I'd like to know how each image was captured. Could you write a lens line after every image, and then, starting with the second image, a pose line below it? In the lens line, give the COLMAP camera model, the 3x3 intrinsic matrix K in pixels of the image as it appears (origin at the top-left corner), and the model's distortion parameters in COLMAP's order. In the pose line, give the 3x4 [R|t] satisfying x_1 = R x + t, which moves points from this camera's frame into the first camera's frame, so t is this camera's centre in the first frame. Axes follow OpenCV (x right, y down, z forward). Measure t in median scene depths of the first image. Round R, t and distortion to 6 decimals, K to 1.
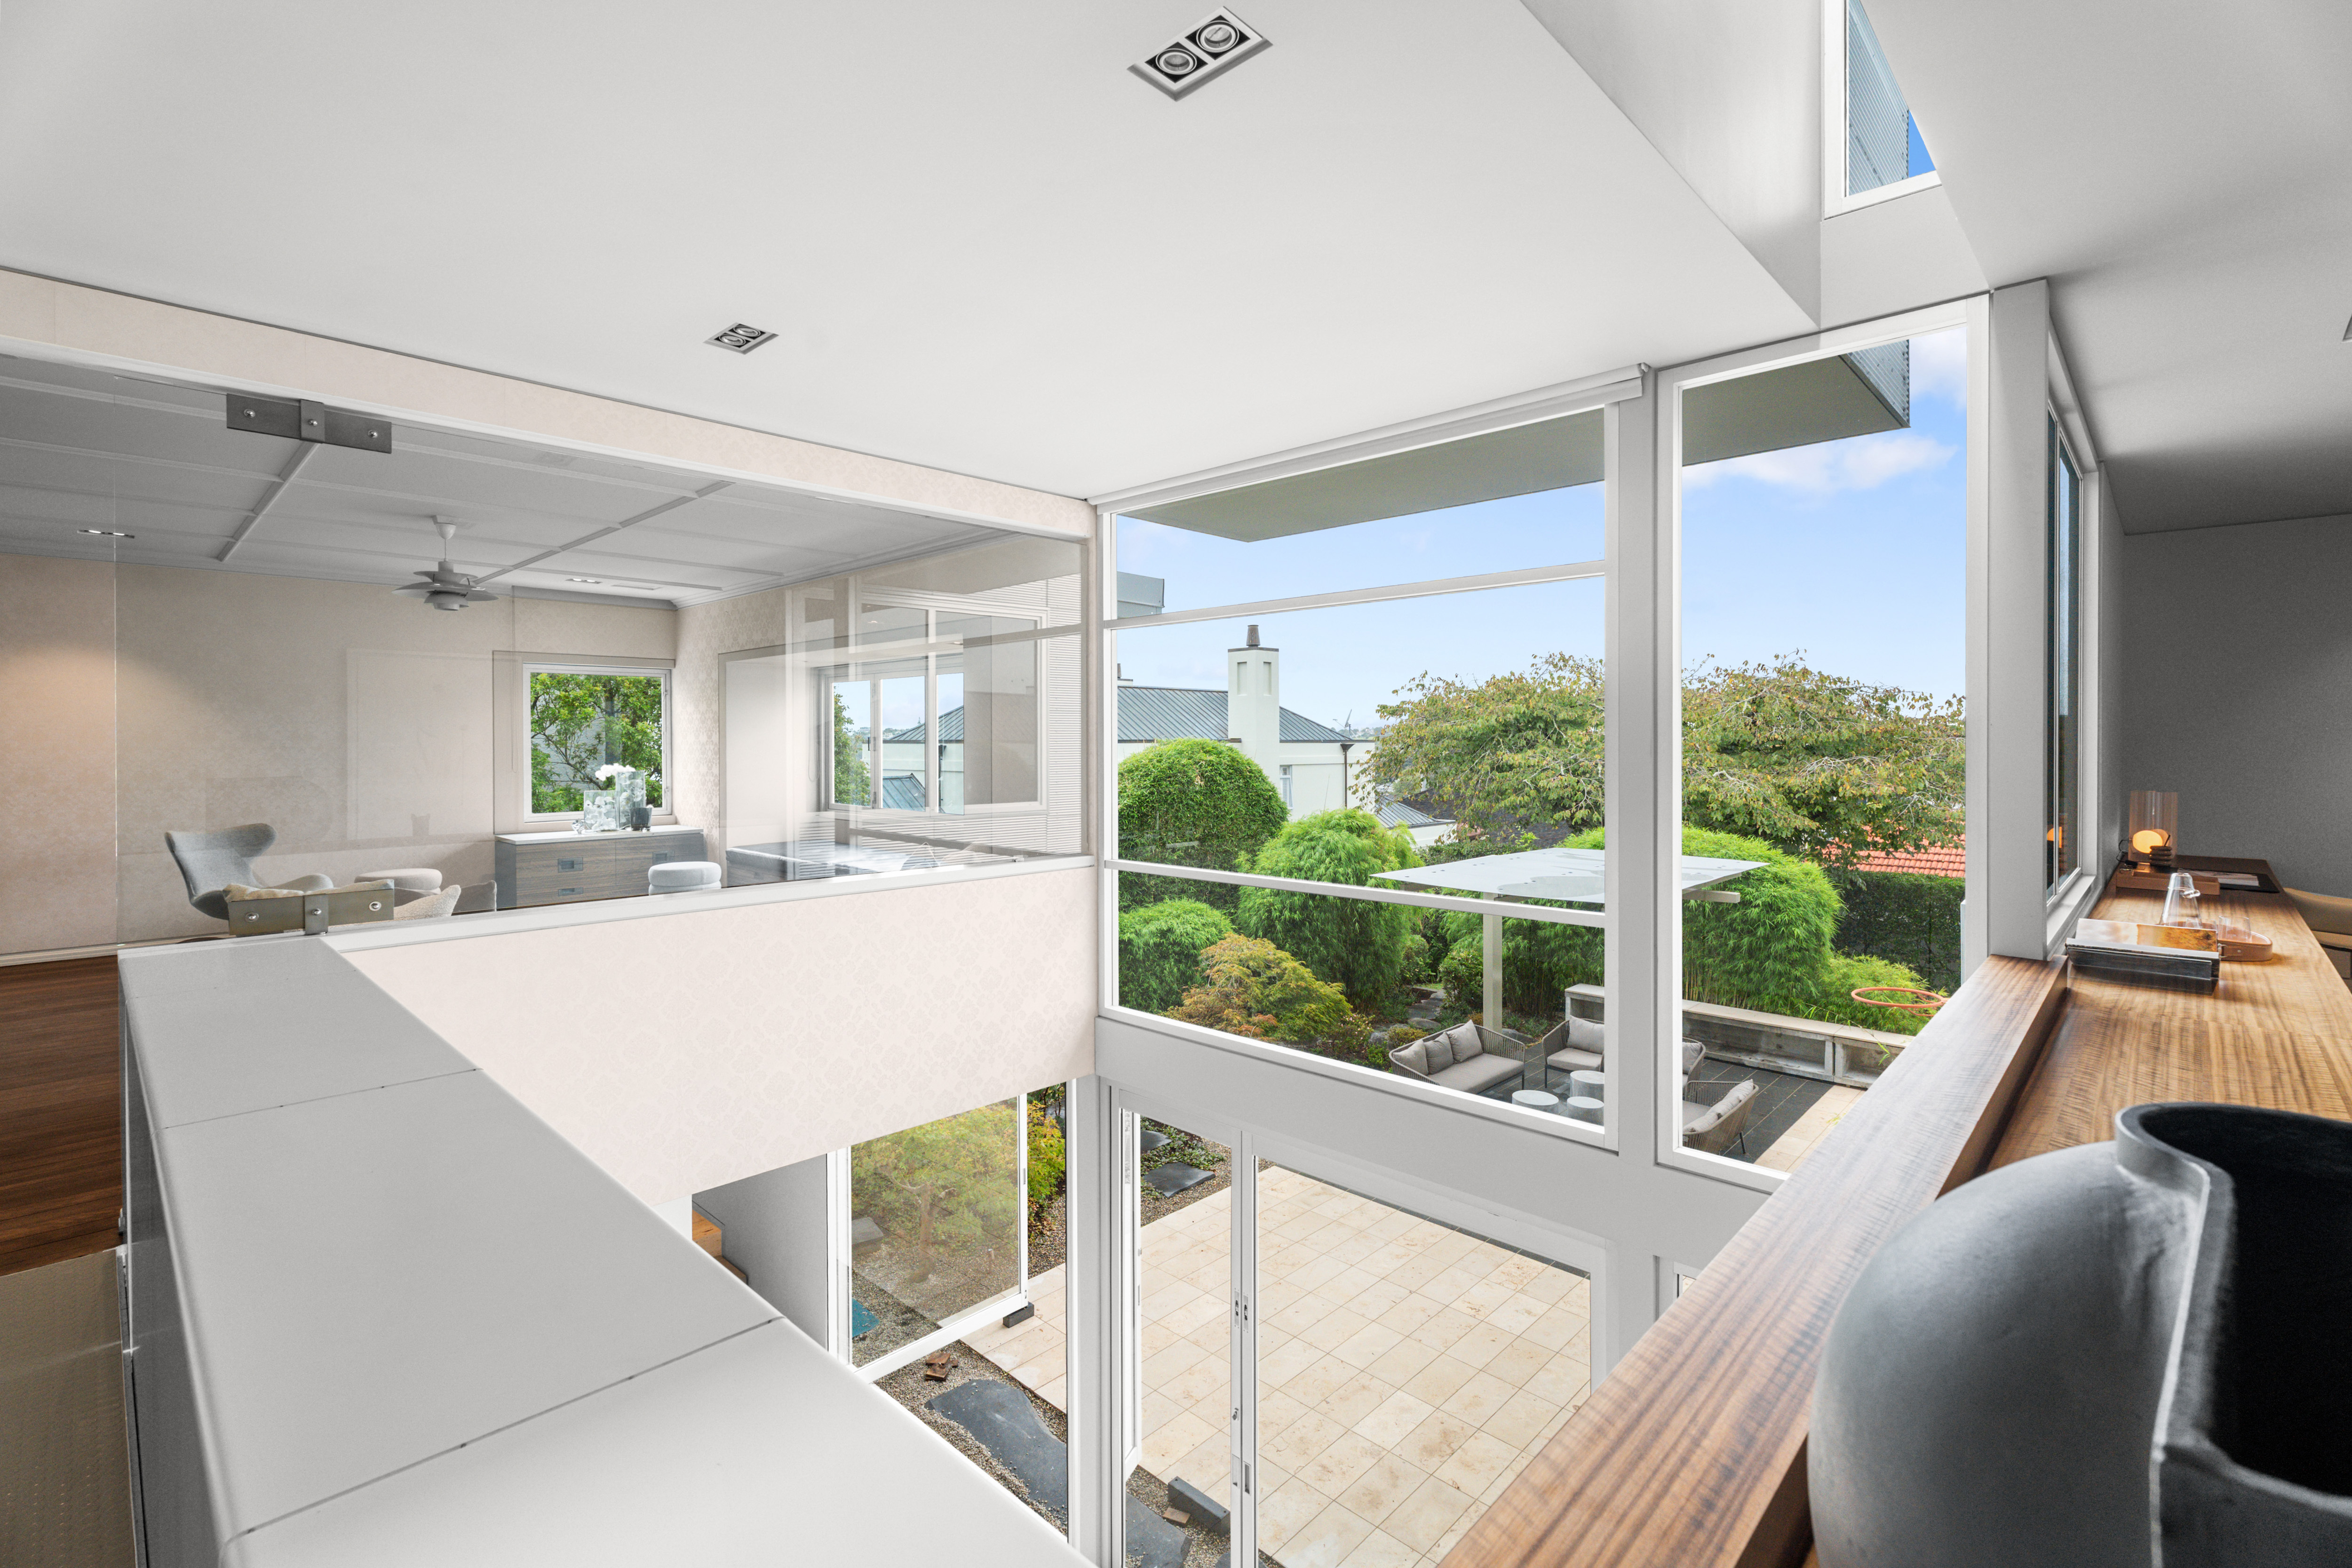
lens RADIAL K [[1050.5, 0, 1182.1], [0, 1050.5, 743.9], [0, 0, 1]] dist [0.000133, -0.000378]
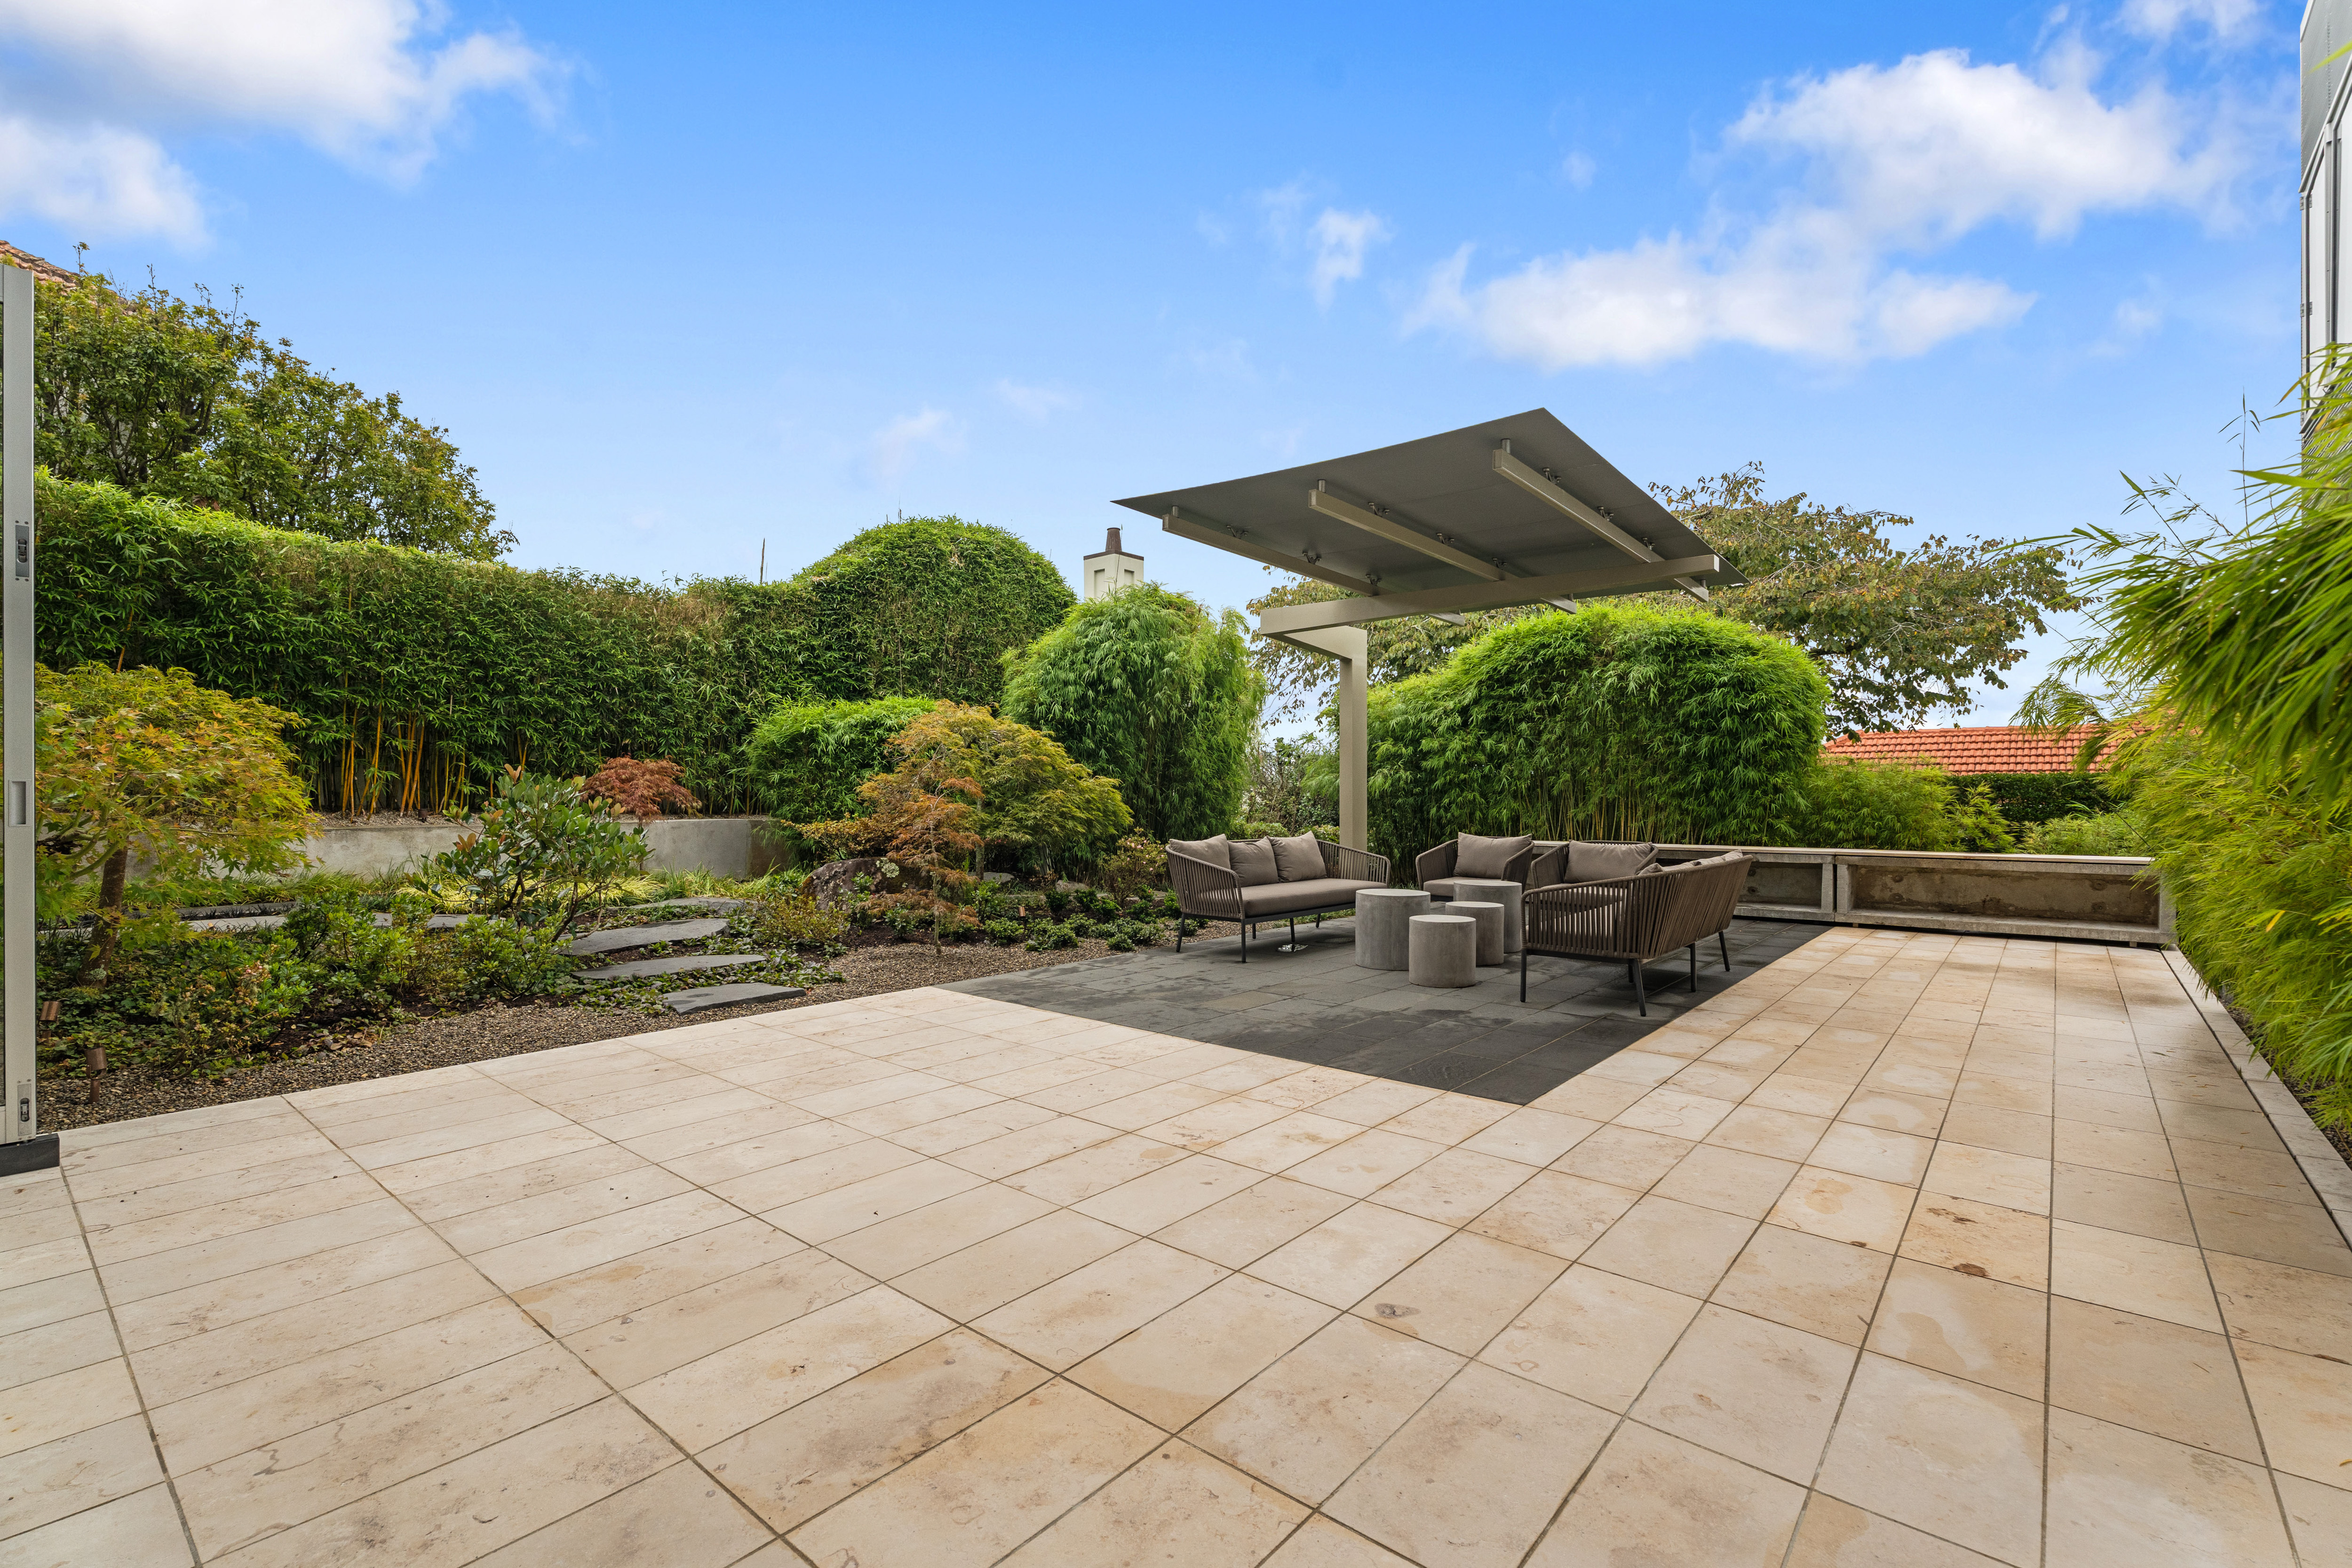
lens RADIAL K [[1050.5, 0, 1175.7], [0, 1050.5, 788.4], [0, 0, 1]] dist [0.000133, -0.000378]
pose [[0.998052, -0.001517, 0.062370, 0.136582], [0.001891, 0.999981, -0.005935, 0.220426], [-0.062360, 0.006042, 0.998035, 0.315834]]
